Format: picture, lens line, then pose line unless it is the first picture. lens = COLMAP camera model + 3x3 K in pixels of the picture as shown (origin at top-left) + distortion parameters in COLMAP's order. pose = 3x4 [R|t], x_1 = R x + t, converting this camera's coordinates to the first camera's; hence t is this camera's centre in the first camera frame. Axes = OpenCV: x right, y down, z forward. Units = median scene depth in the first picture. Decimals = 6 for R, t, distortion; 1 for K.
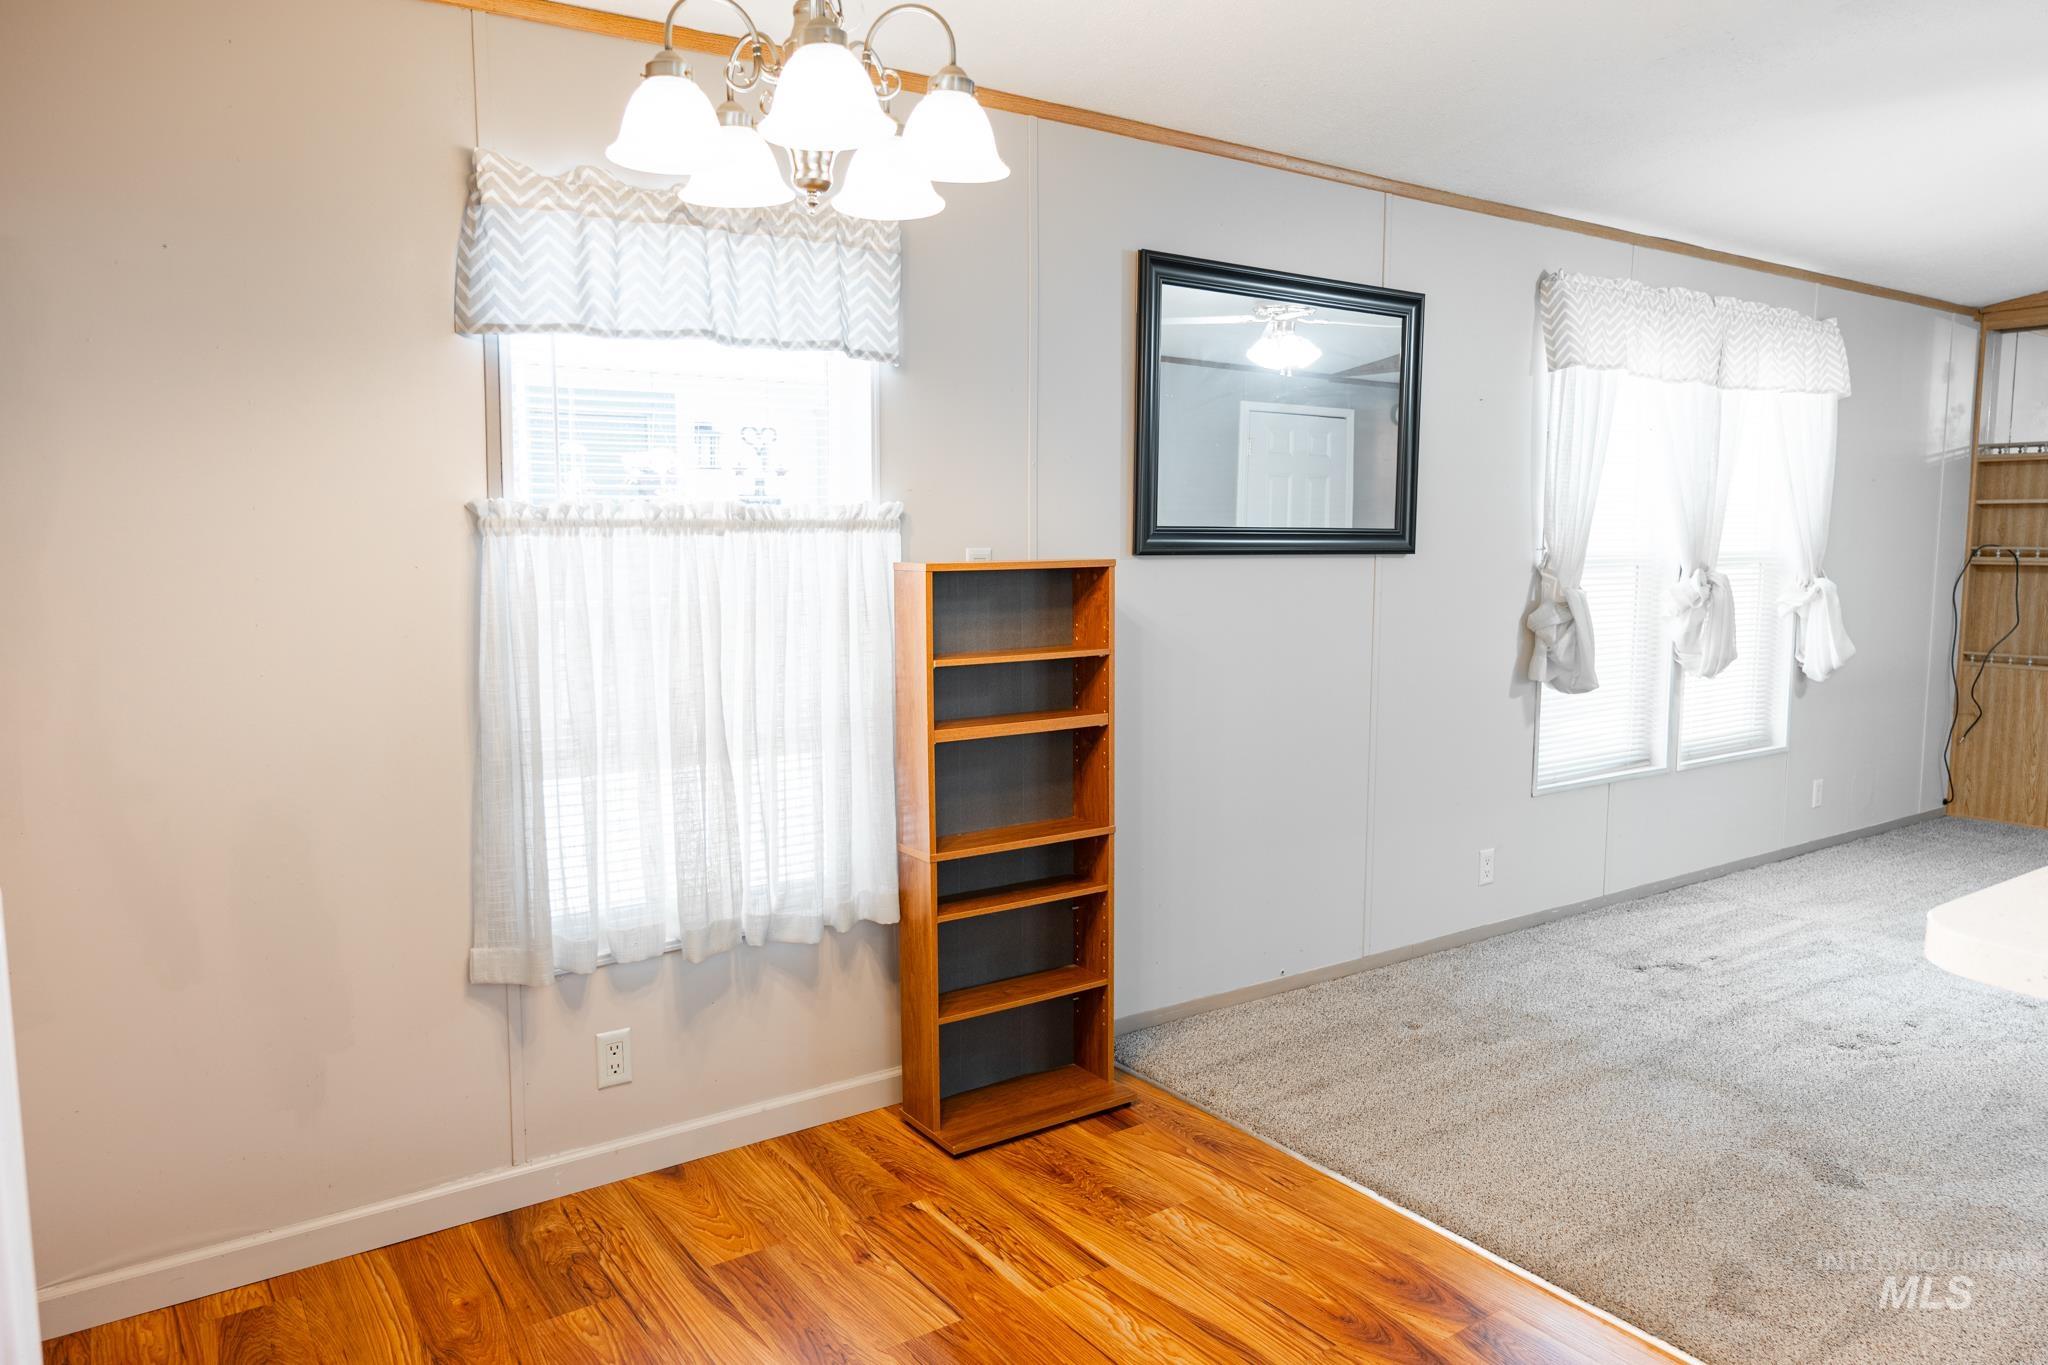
lens RADIAL K [[1359.1, 0, 1024.0], [0, 1359.1, 682.5], [0, 0, 1]] dist [-0.010436, 0.007524]
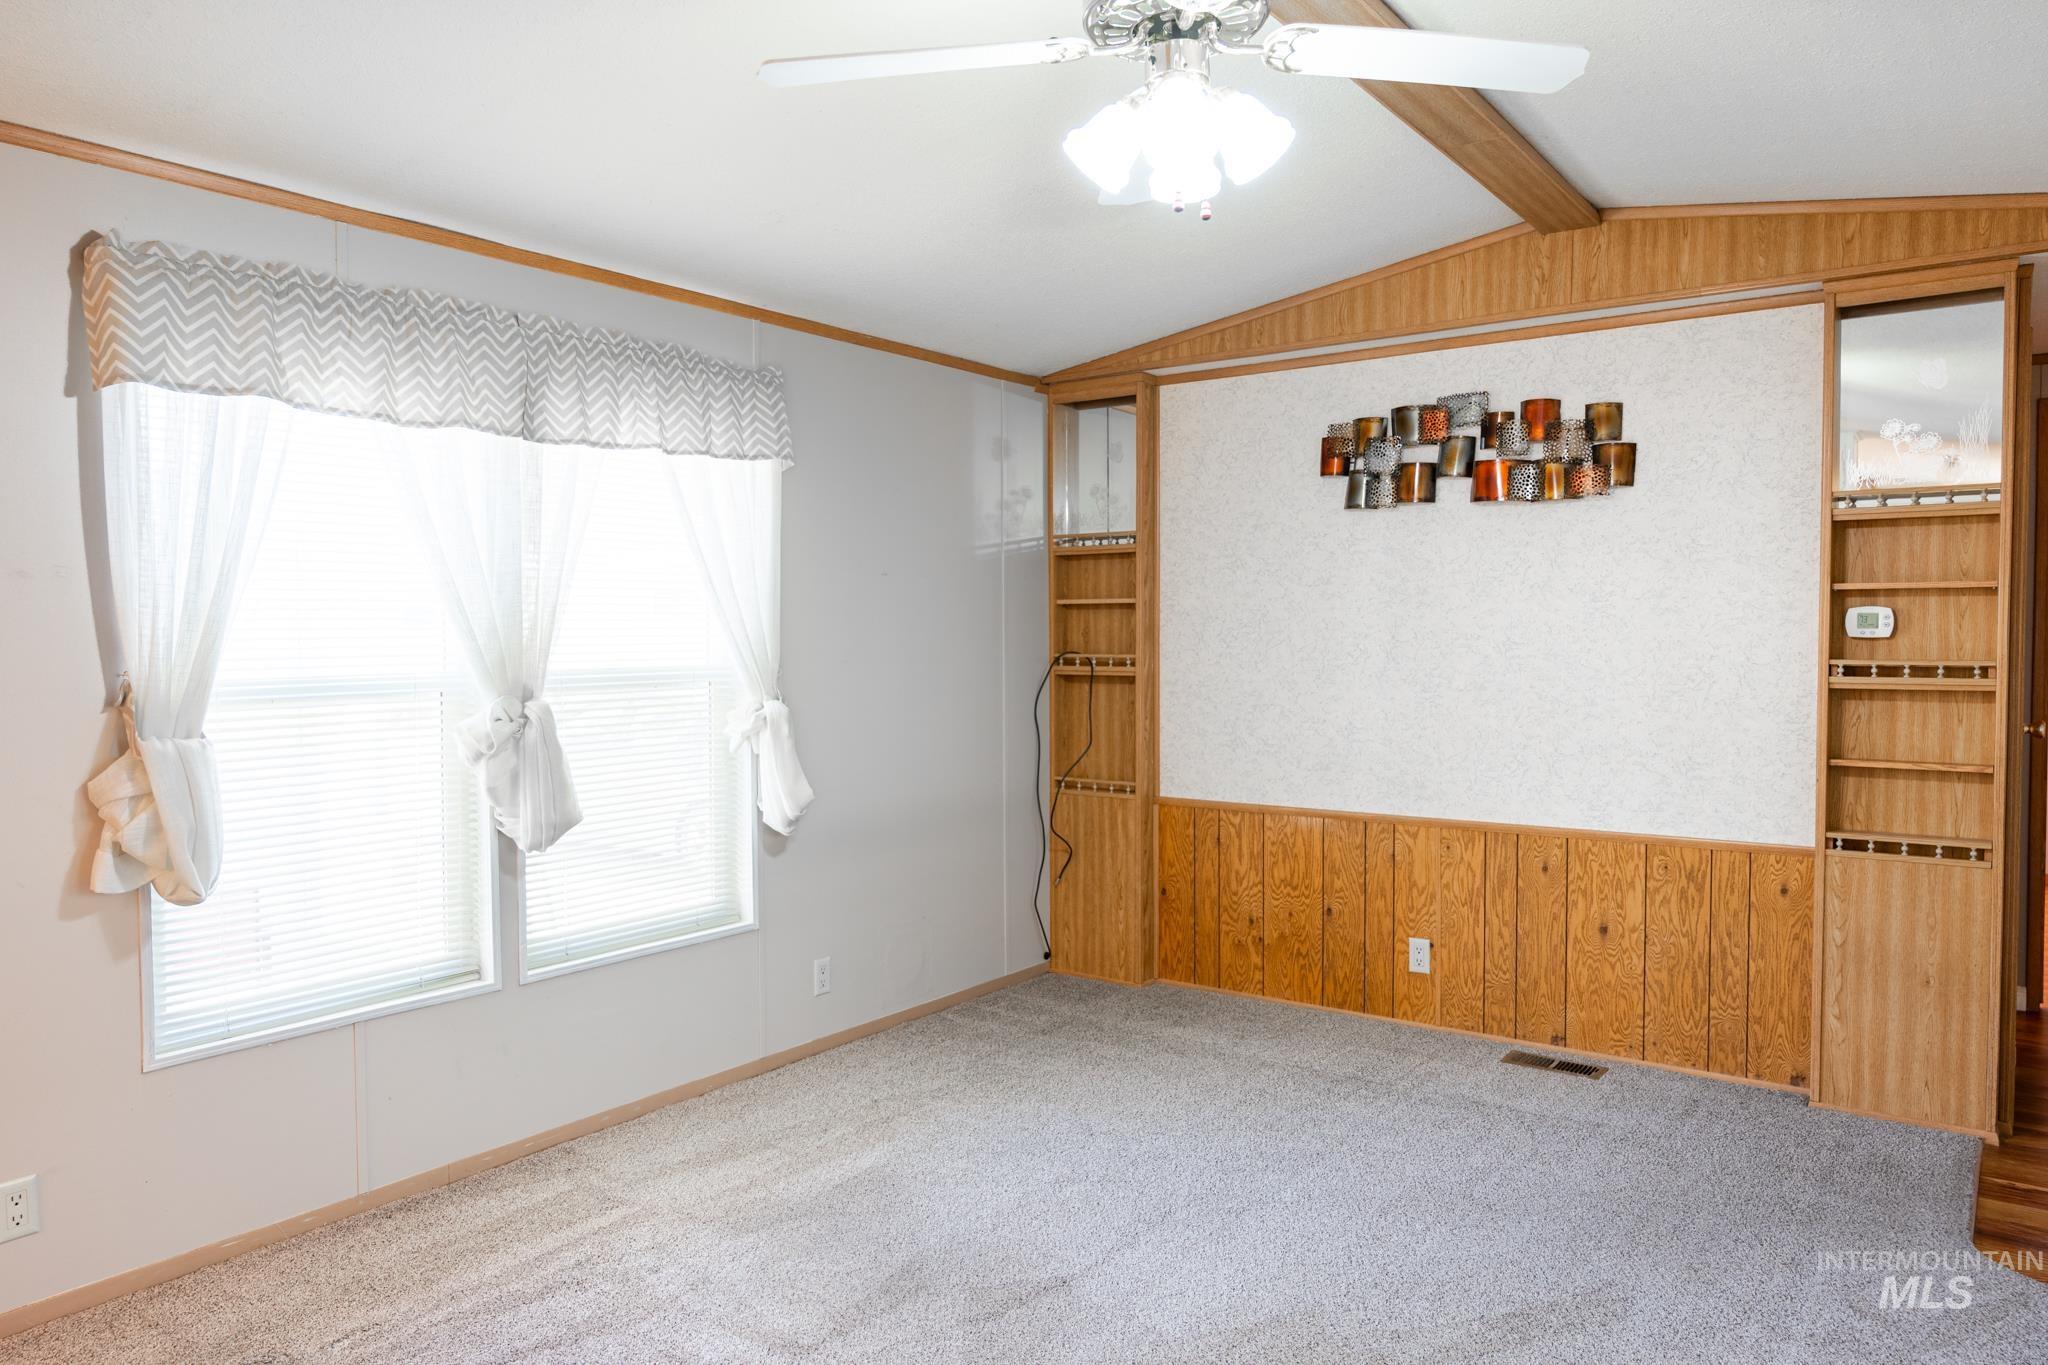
lens RADIAL K [[1359.1, 0, 1024.0], [0, 1359.1, 682.5], [0, 0, 1]] dist [-0.010436, 0.007524]
pose [[0.946120, -0.014831, 0.323475, 0.414233], [0.037648, 0.997214, -0.064394, -0.028584], [-0.321619, 0.073103, 0.944043, 0.204468]]
